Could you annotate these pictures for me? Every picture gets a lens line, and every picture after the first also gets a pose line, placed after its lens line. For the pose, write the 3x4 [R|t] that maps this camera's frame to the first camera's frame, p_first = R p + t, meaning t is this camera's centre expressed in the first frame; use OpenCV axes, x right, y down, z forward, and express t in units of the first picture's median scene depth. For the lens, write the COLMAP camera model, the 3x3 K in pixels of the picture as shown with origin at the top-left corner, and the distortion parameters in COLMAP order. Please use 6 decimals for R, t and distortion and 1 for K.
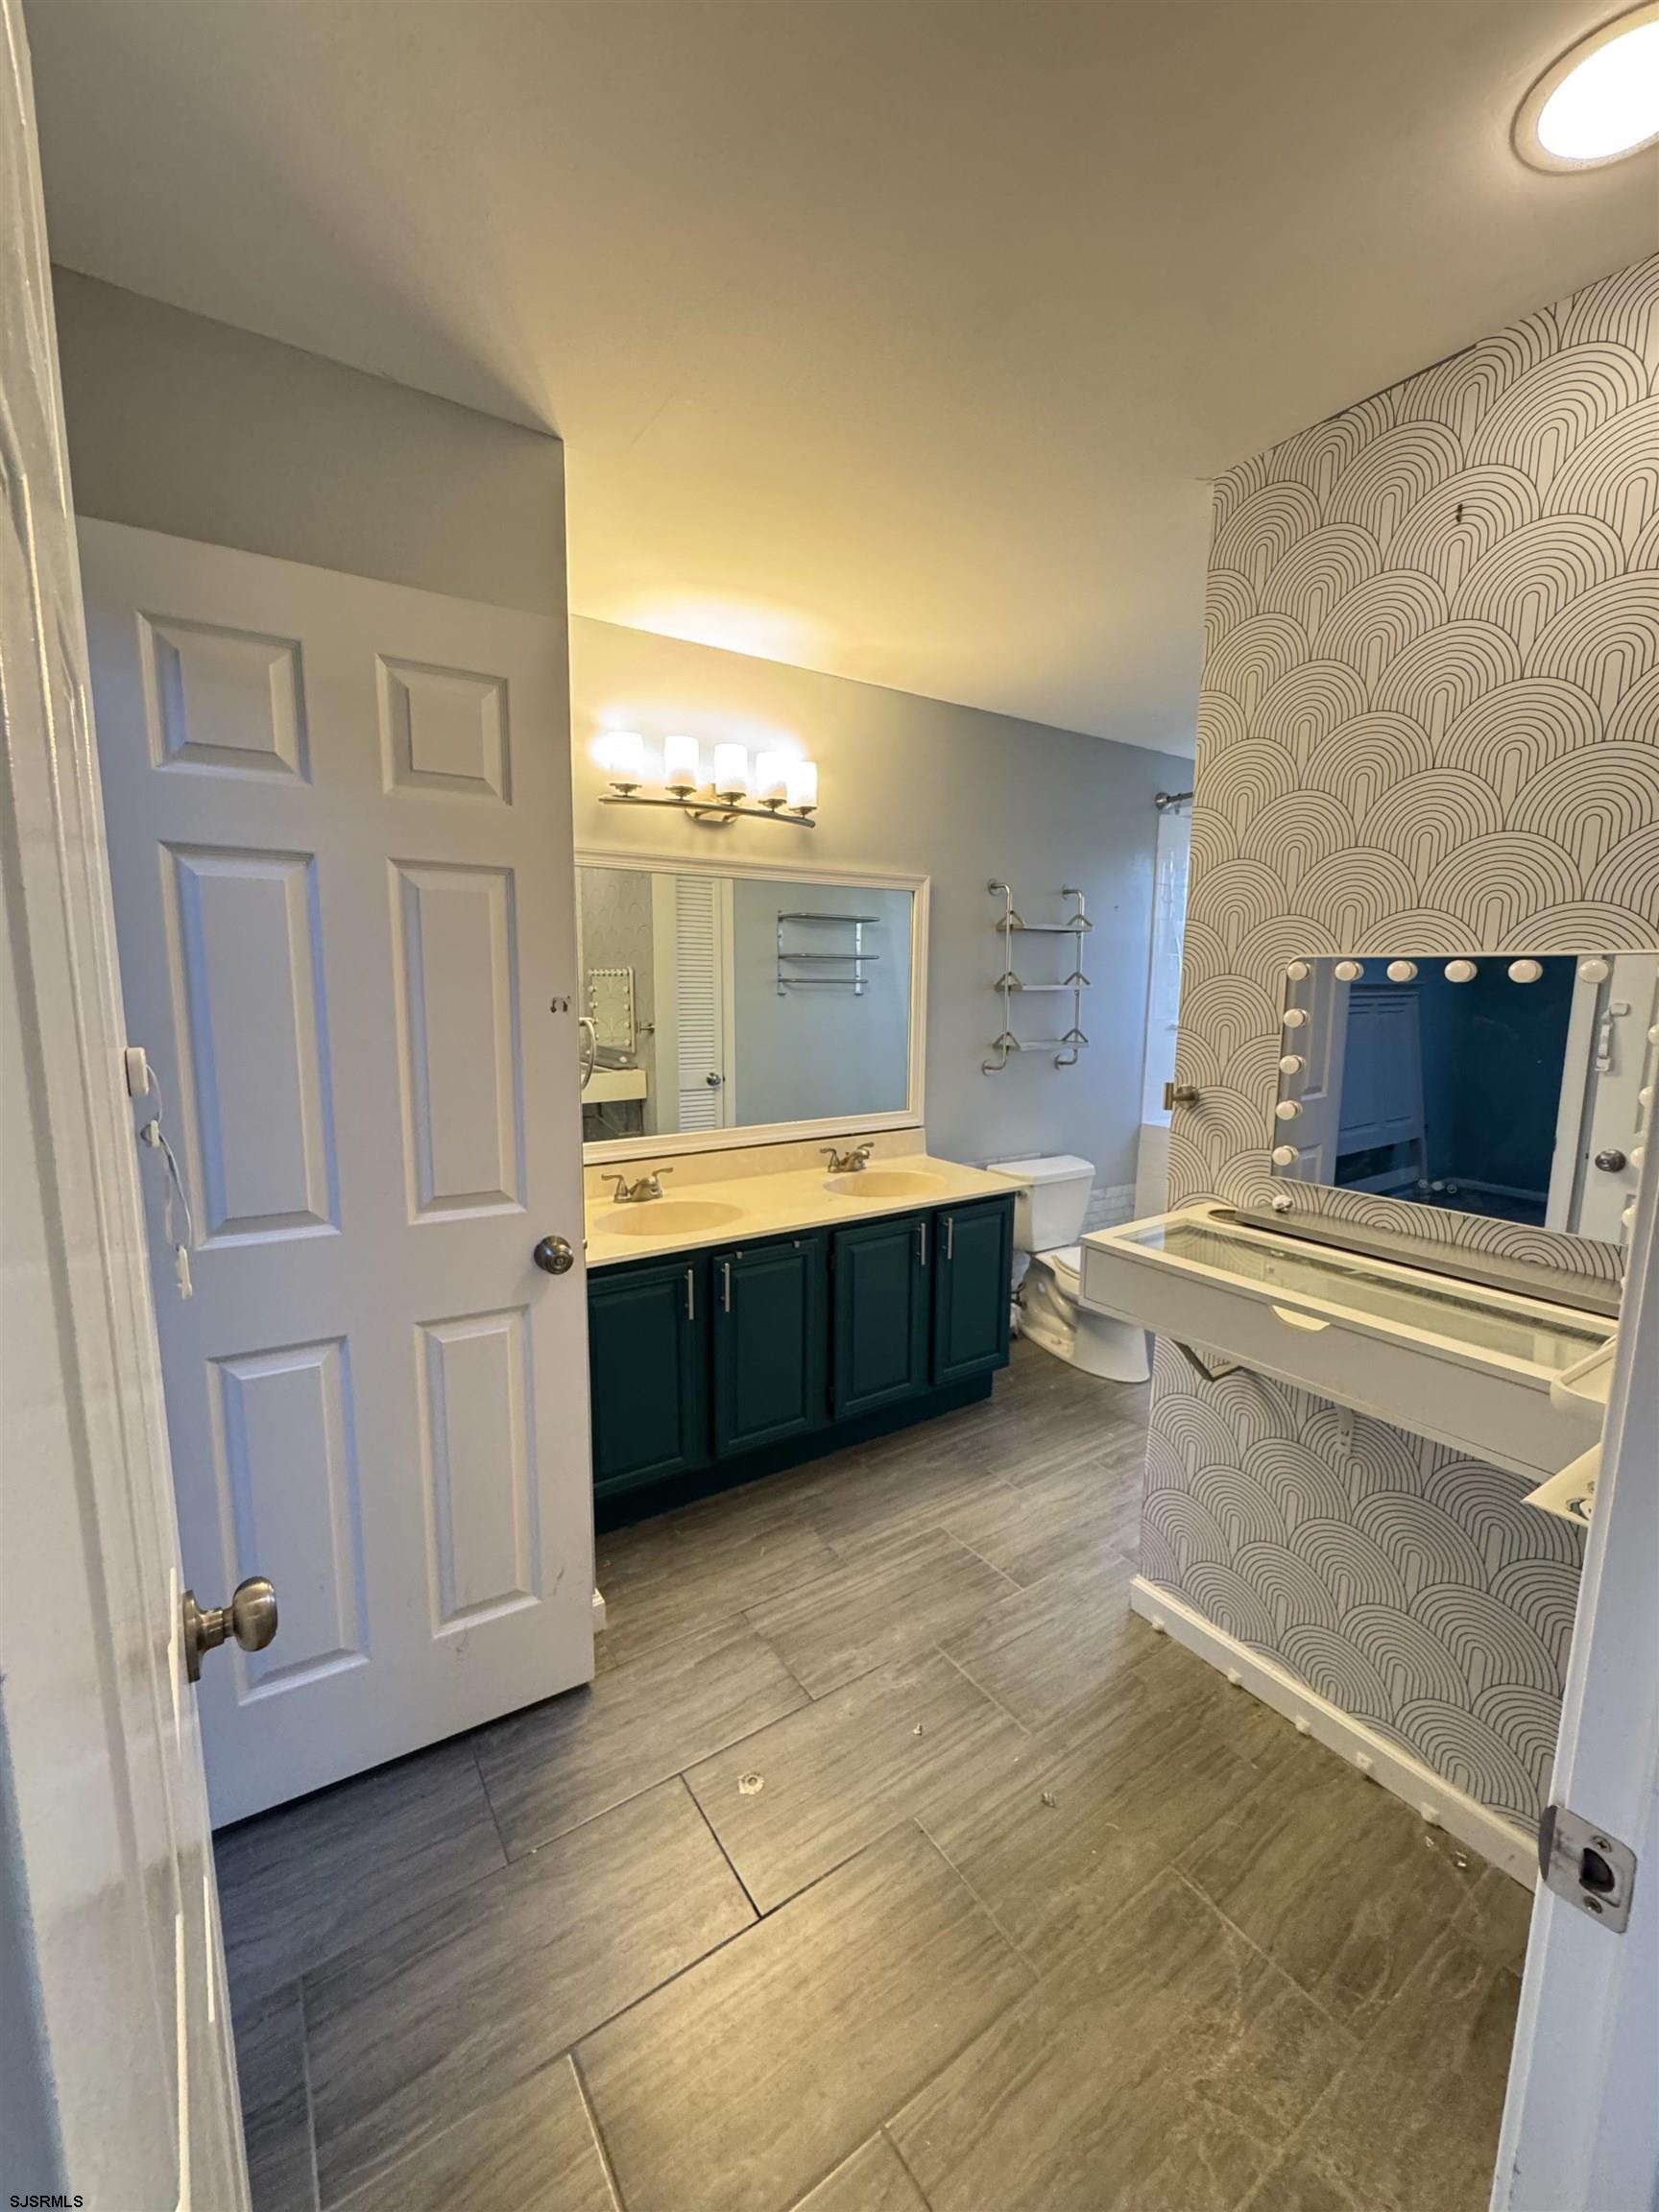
lens RADIAL K [[886.3, 0, 834.9], [0, 886.3, 1105.0], [0, 0, 1]] dist [-0.005477, 0.000988]
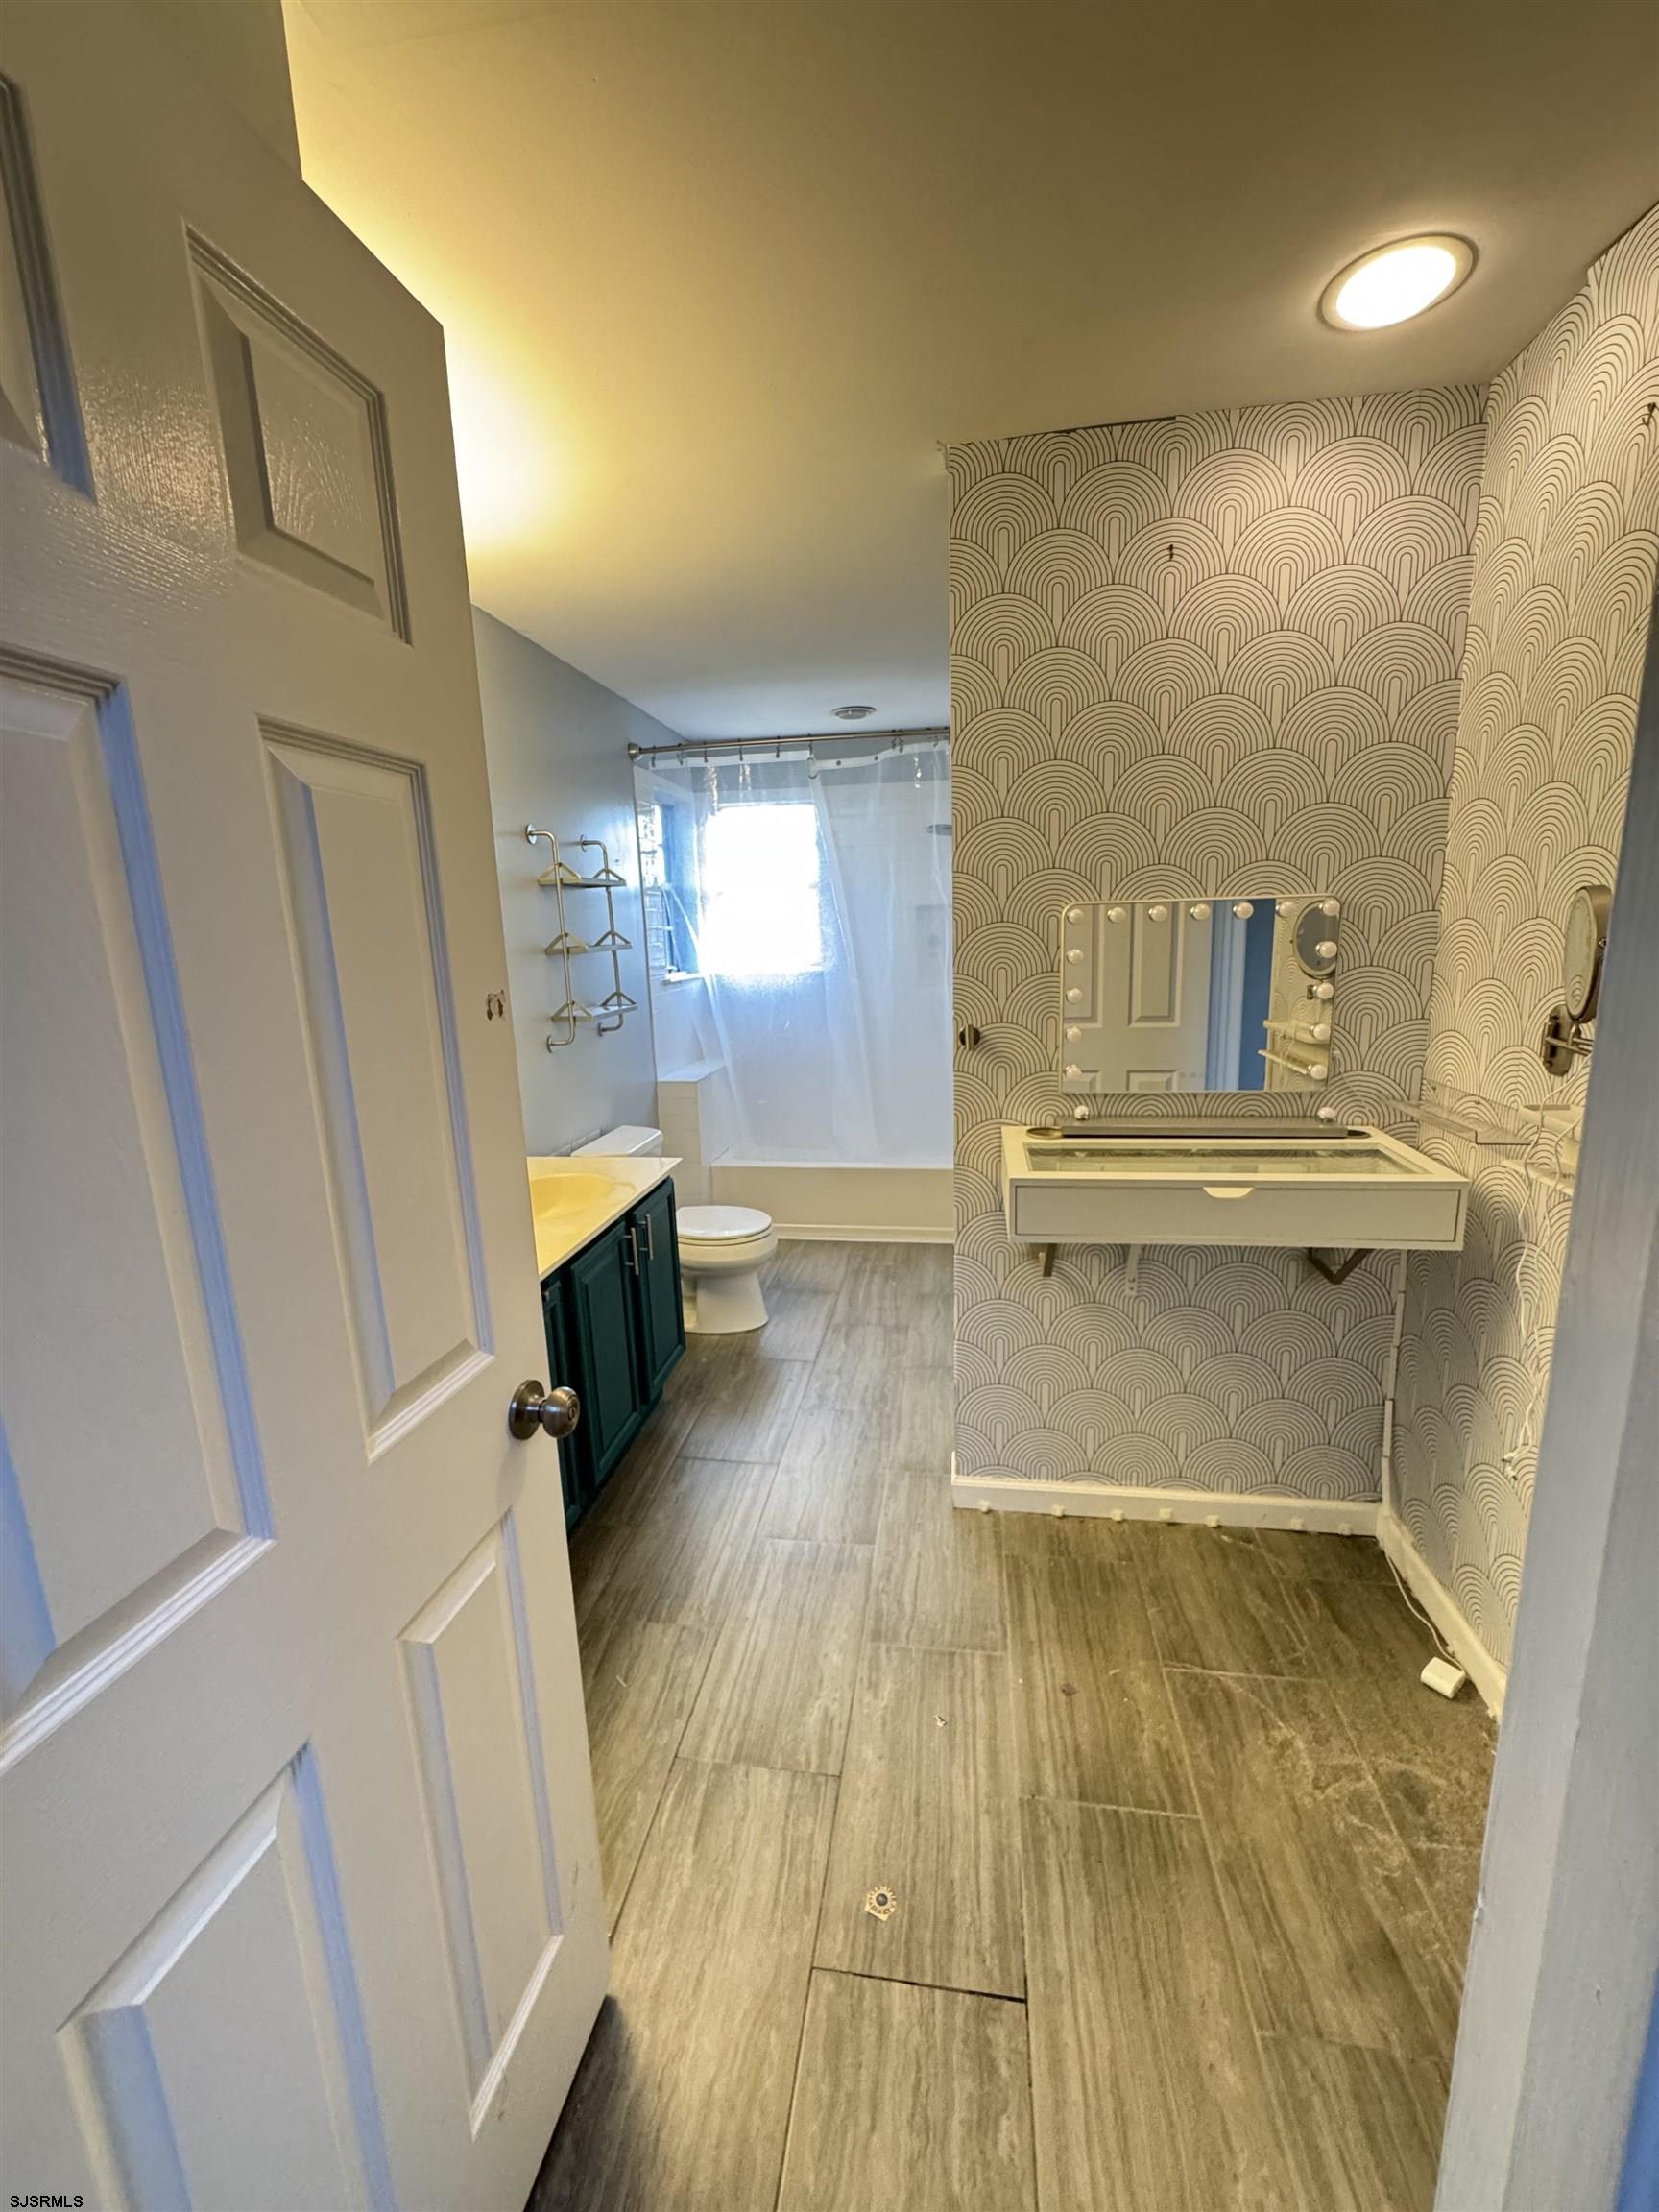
lens RADIAL K [[886.3, 0, 834.9], [0, 886.3, 1105.0], [0, 0, 1]] dist [-0.005477, 0.000988]
pose [[0.679329, -0.177646, 0.712007, -0.584257], [0.145908, 0.983582, 0.106194, -0.076030], [-0.719182, 0.031747, 0.694096, 0.419065]]
